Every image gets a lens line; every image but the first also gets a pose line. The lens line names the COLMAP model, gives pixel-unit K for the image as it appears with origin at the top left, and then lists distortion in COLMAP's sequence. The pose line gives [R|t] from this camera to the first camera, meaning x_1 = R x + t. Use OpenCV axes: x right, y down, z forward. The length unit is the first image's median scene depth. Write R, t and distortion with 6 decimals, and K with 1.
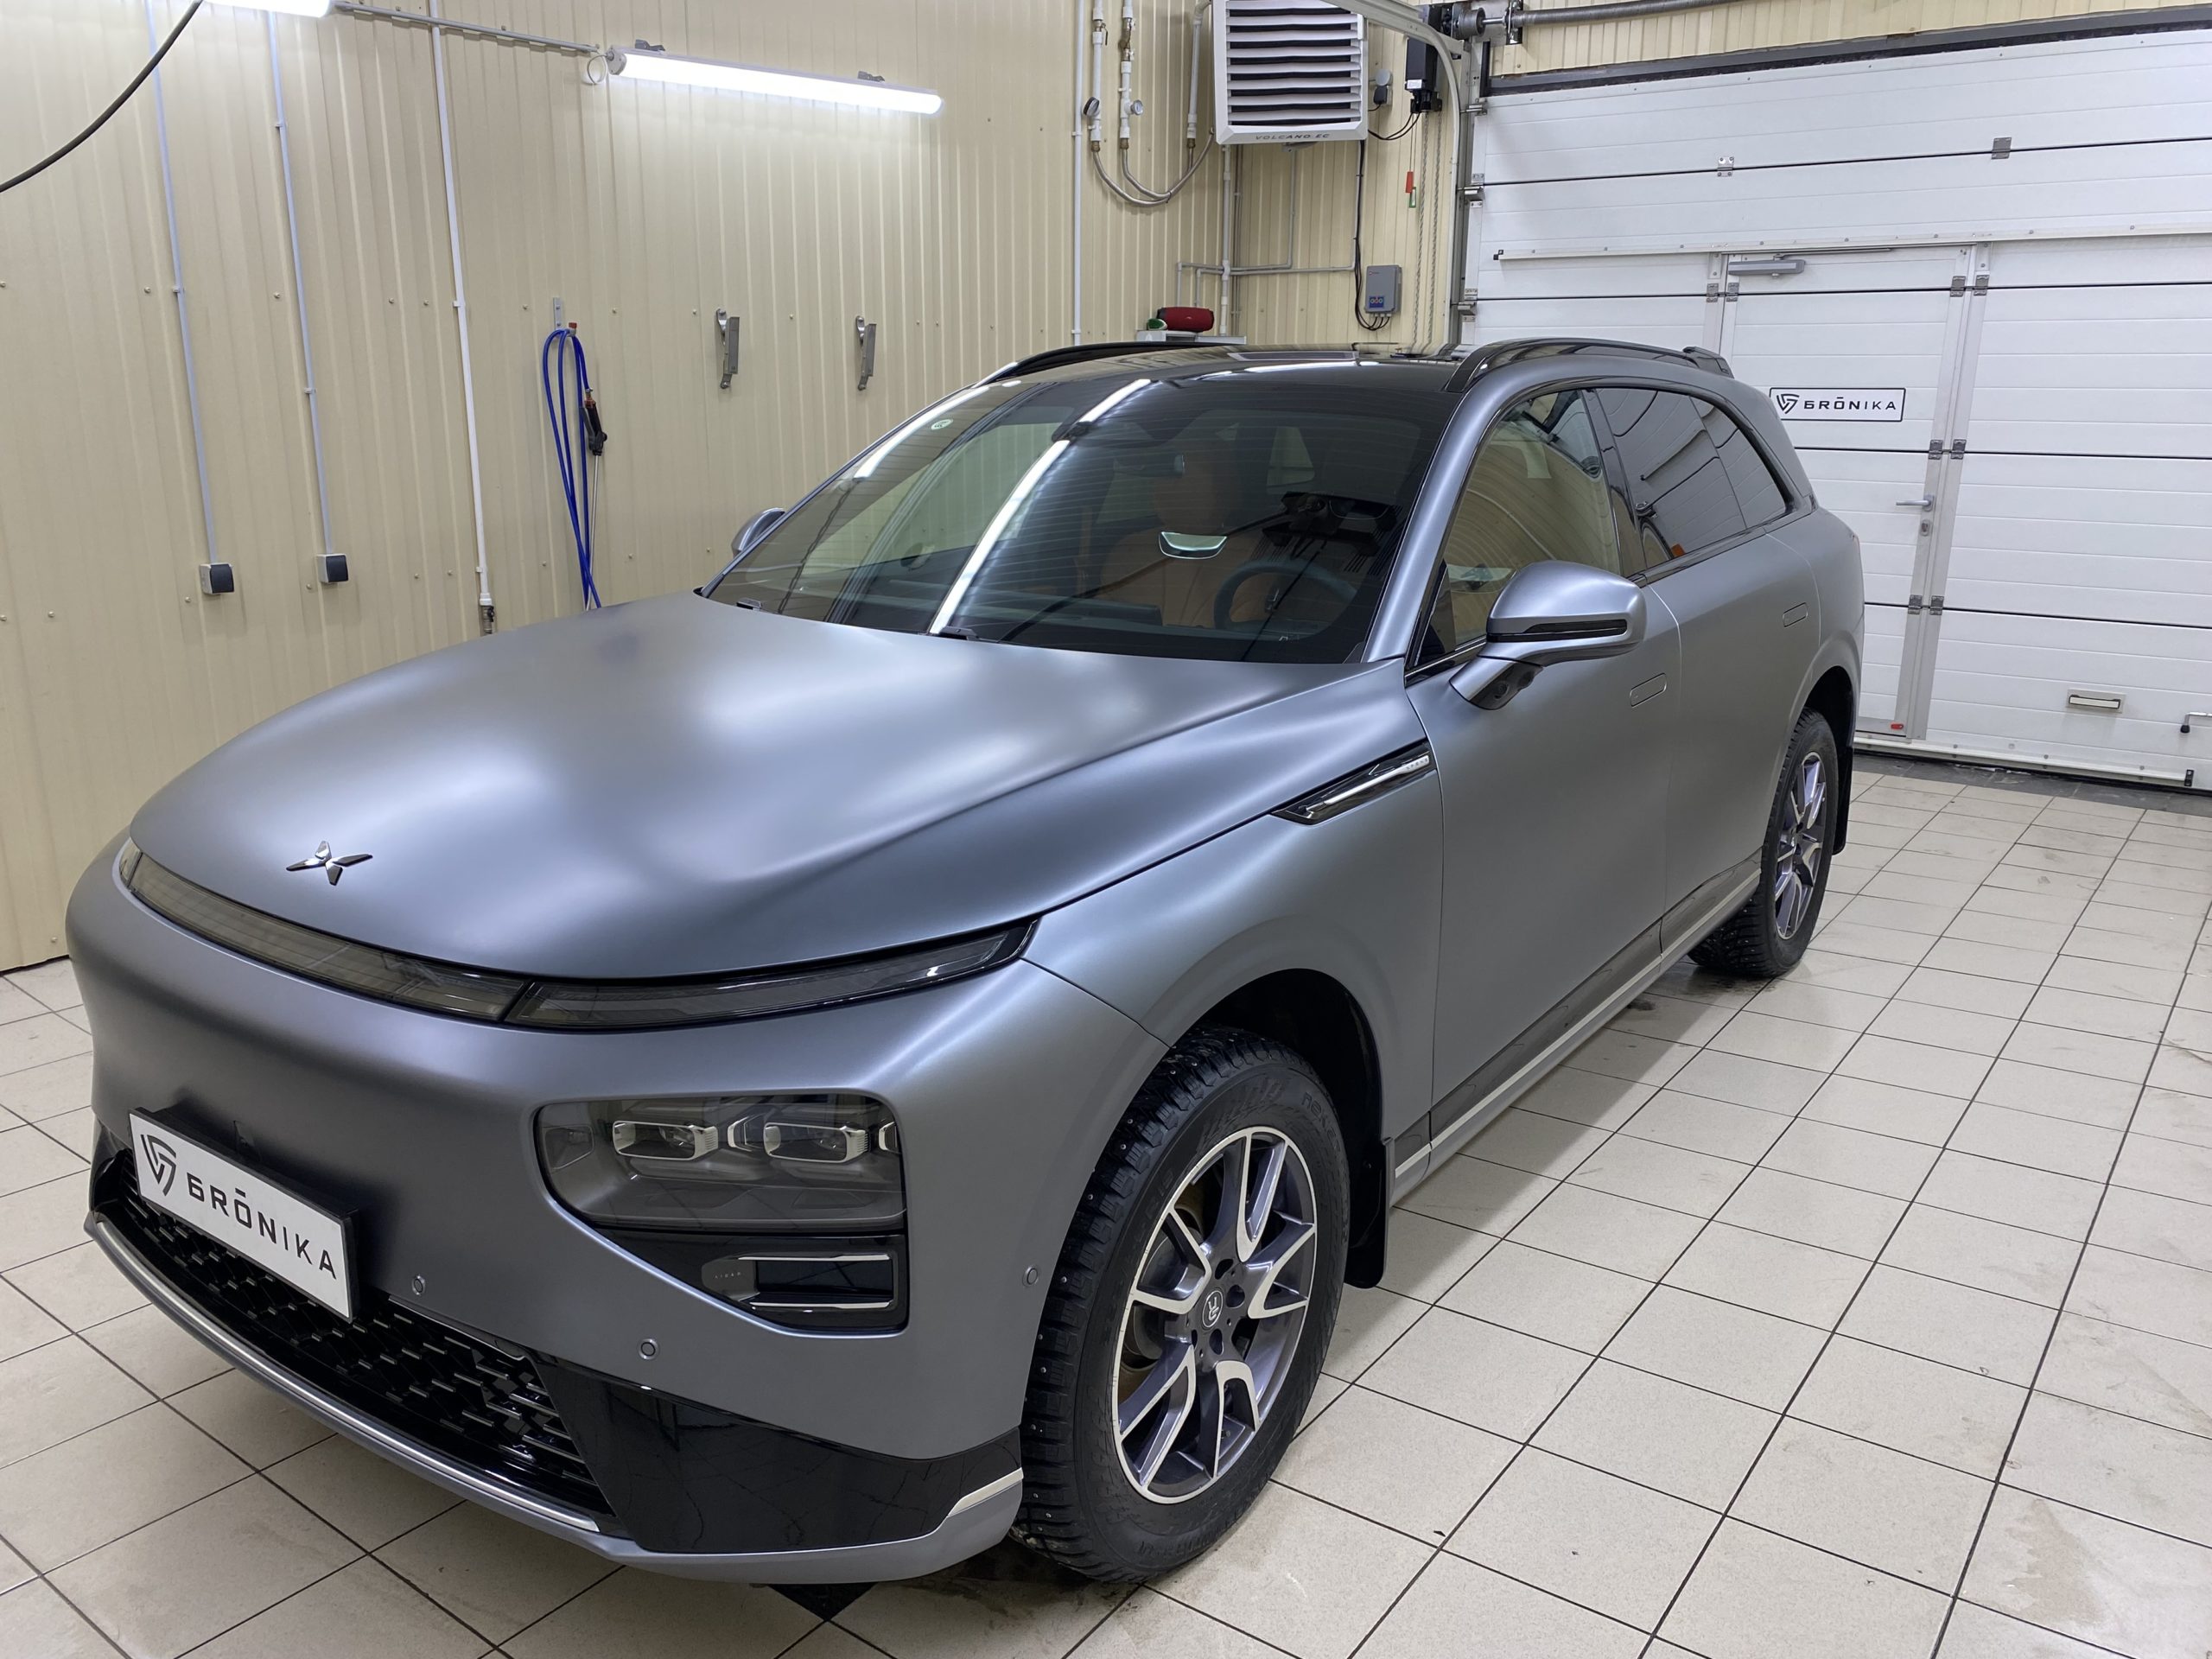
lens RADIAL K [[1664.5, 0, 1102.1], [0, 1664.5, 825.2], [0, 0, 1]] dist [0.000393, 0.004204]
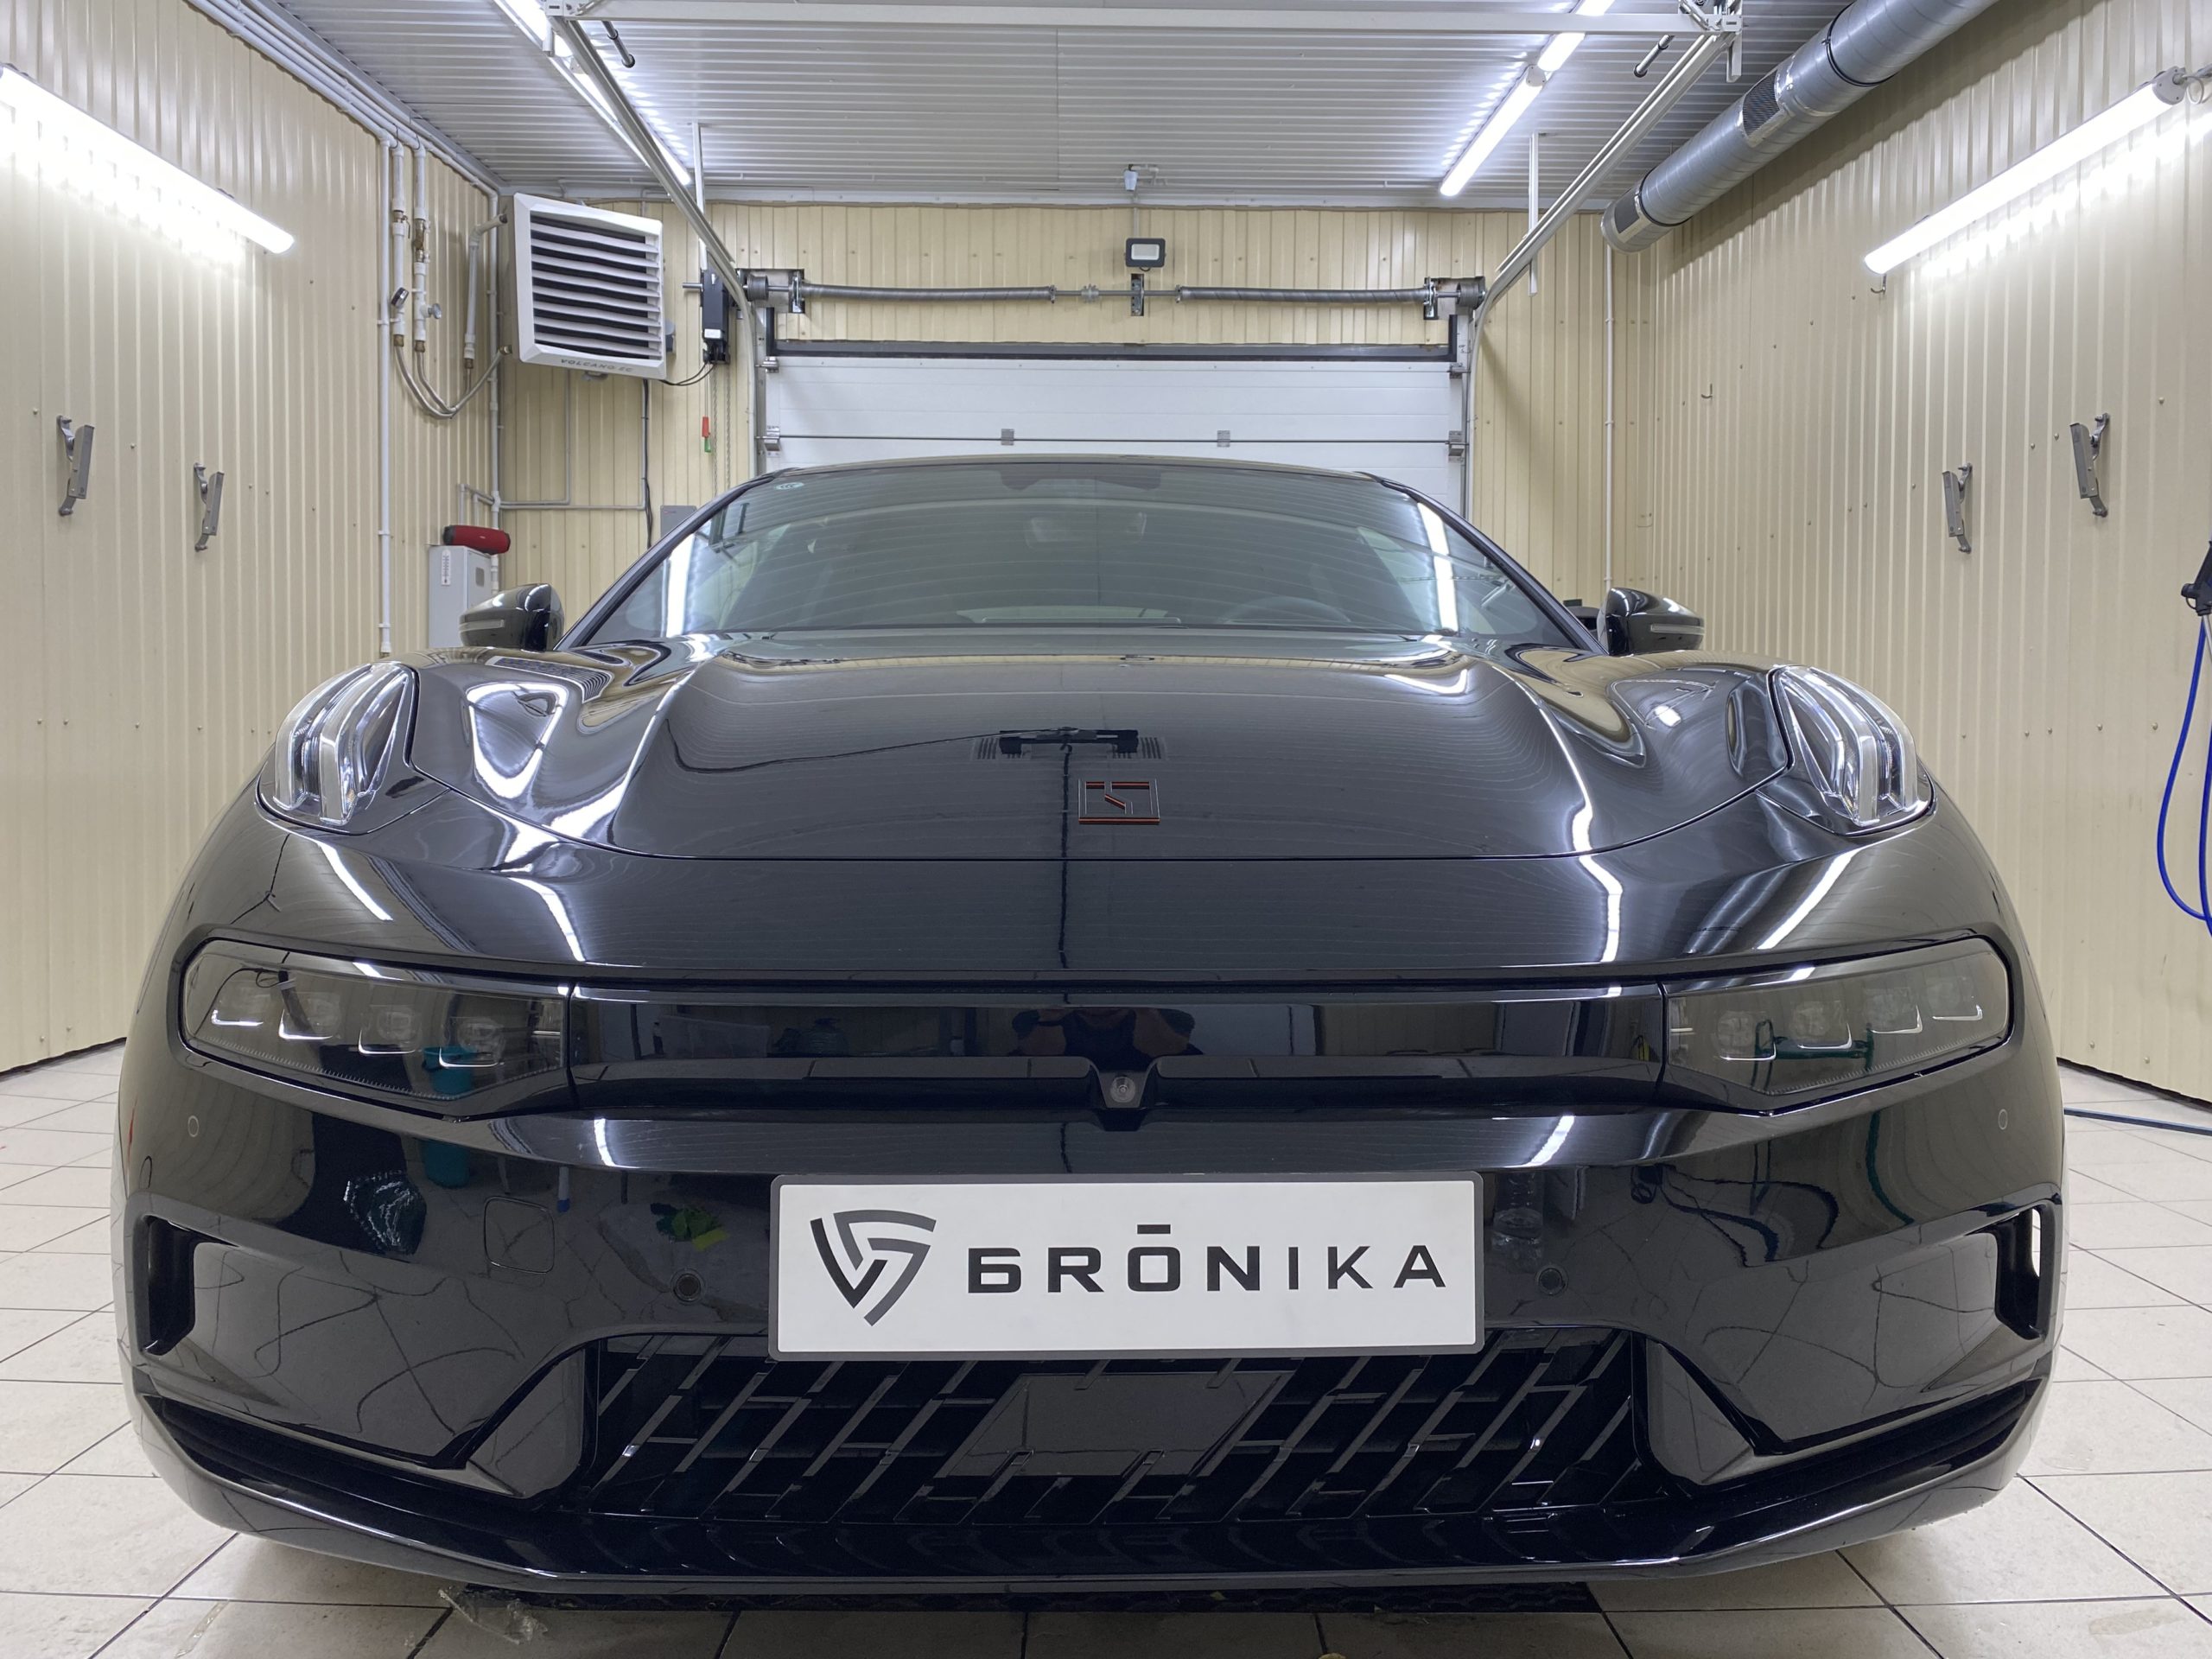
lens RADIAL K [[1665.9, 0, 1103.8], [0, 1665.9, 824.1], [0, 0, 1]] dist [0.001054, -0.000227]
pose [[0.806818, -0.021945, 0.590392, -0.241898], [0.152149, 0.973321, -0.171745, 0.064698], [-0.570872, 0.228395, 0.788632, 0.128494]]
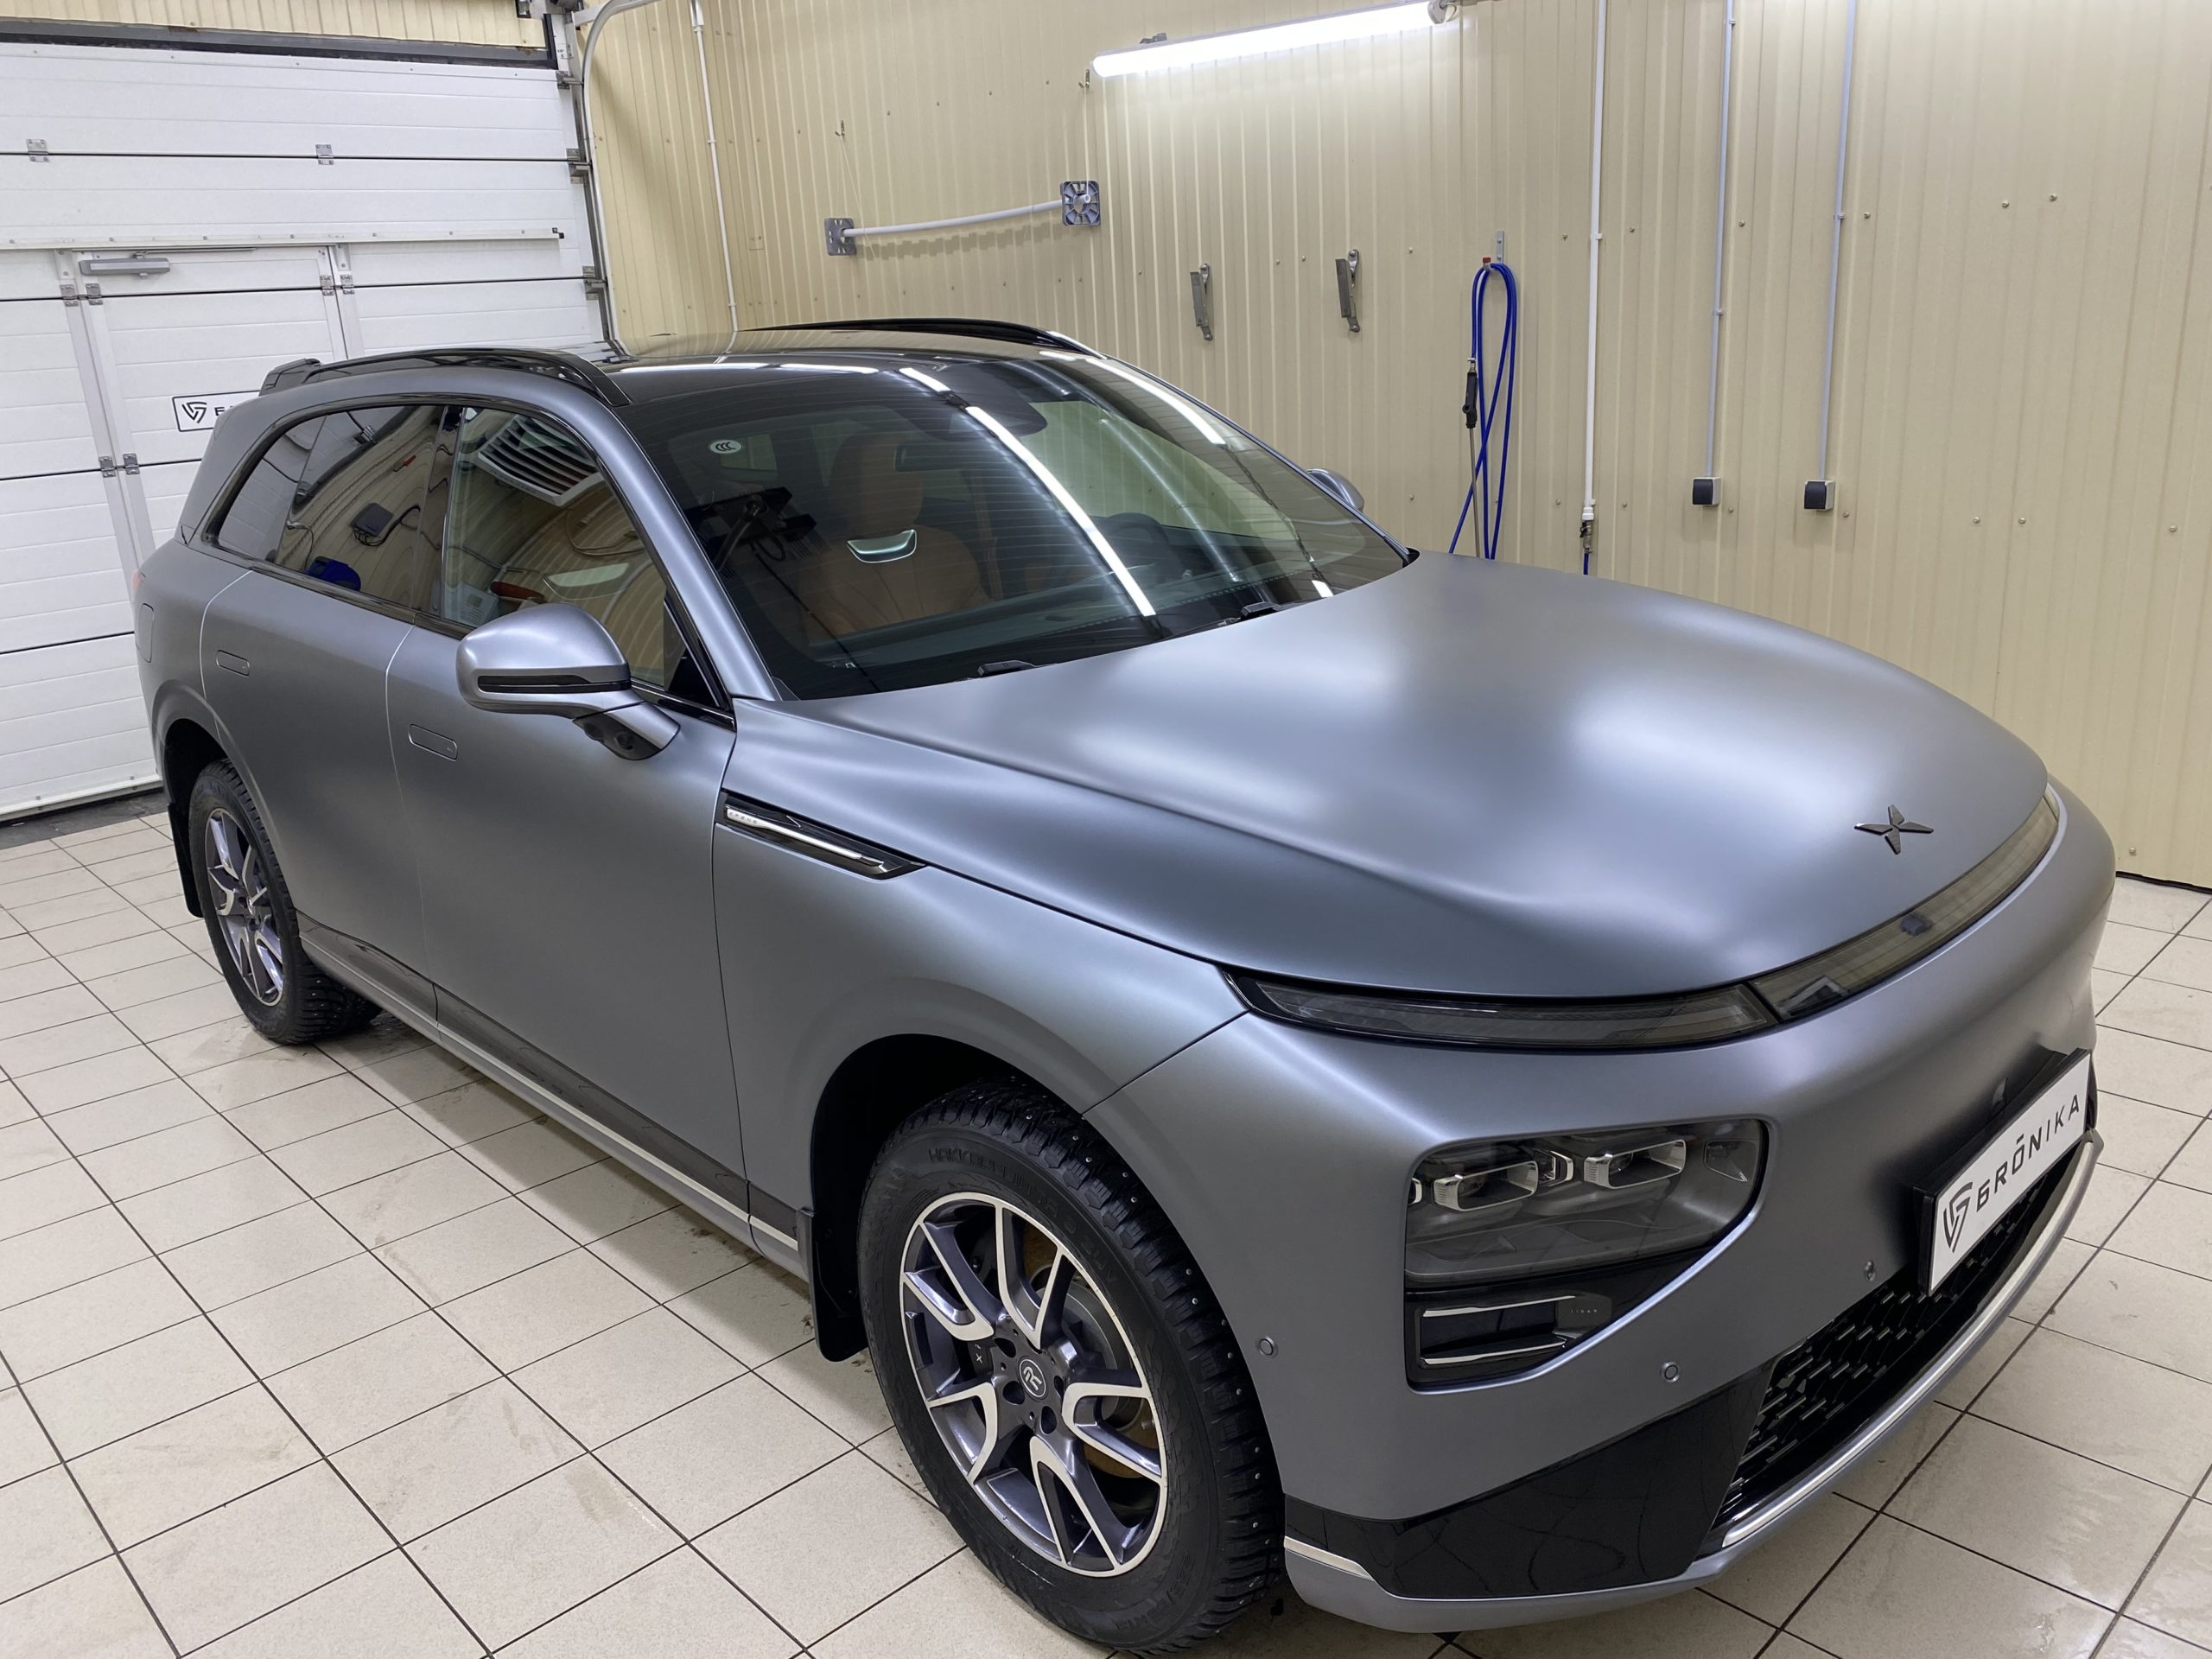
lens RADIAL K [[1664.4, 0, 1105.4], [0, 1664.4, 794.7], [0, 0, 1]] dist [-0.002214, -0.000881]
pose [[0.172938, -0.292018, 0.940648, -0.430475], [0.311969, 0.922105, 0.228906, -0.109640], [-0.934221, 0.253866, 0.250567, 0.344610]]
